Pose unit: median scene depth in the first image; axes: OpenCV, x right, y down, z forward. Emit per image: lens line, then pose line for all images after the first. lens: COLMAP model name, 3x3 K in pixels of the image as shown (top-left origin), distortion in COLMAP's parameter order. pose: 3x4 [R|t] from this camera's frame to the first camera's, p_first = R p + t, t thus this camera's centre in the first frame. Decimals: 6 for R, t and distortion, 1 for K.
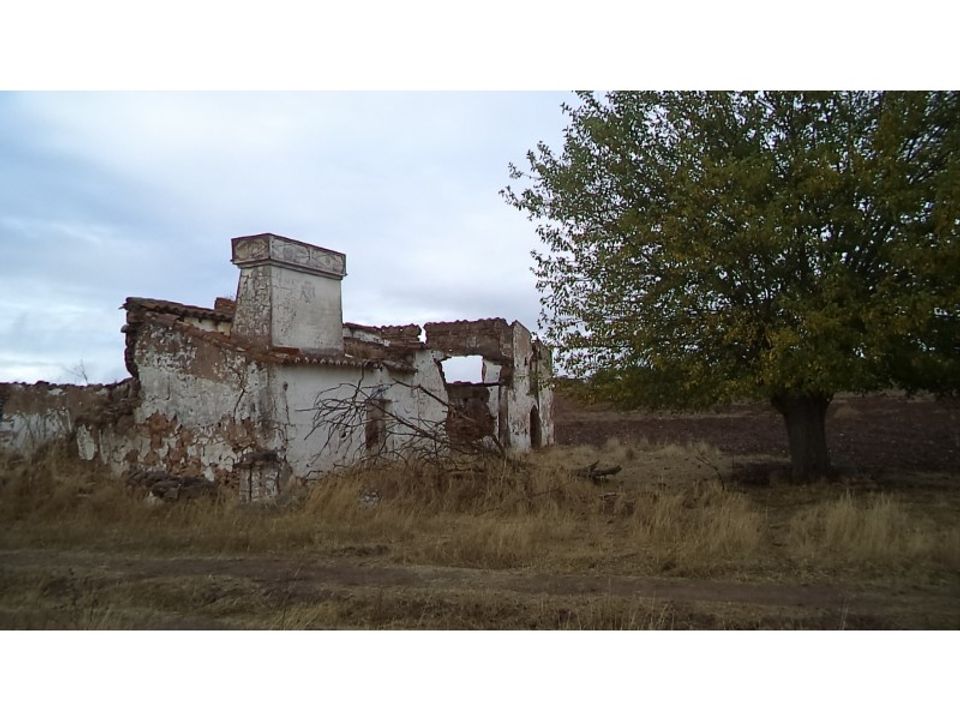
lens RADIAL K [[769.5, 0, 479.0], [0, 769.5, 360.4], [0, 0, 1]] dist [-0.088198, 0.085318]
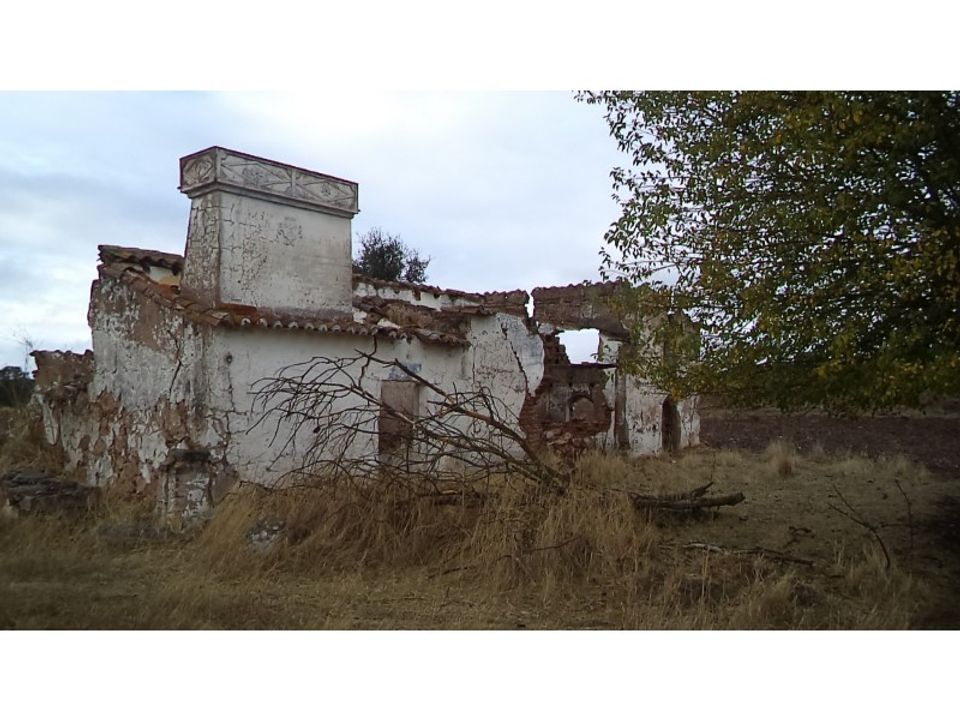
lens RADIAL K [[769.5, 0, 480.3], [0, 769.5, 359.0], [0, 0, 1]] dist [-0.088198, 0.085318]
pose [[0.964223, 0.022266, -0.264155, 0.151006], [-0.016740, 0.999592, 0.023151, 0.012954], [0.264562, -0.017901, 0.964202, 0.347991]]
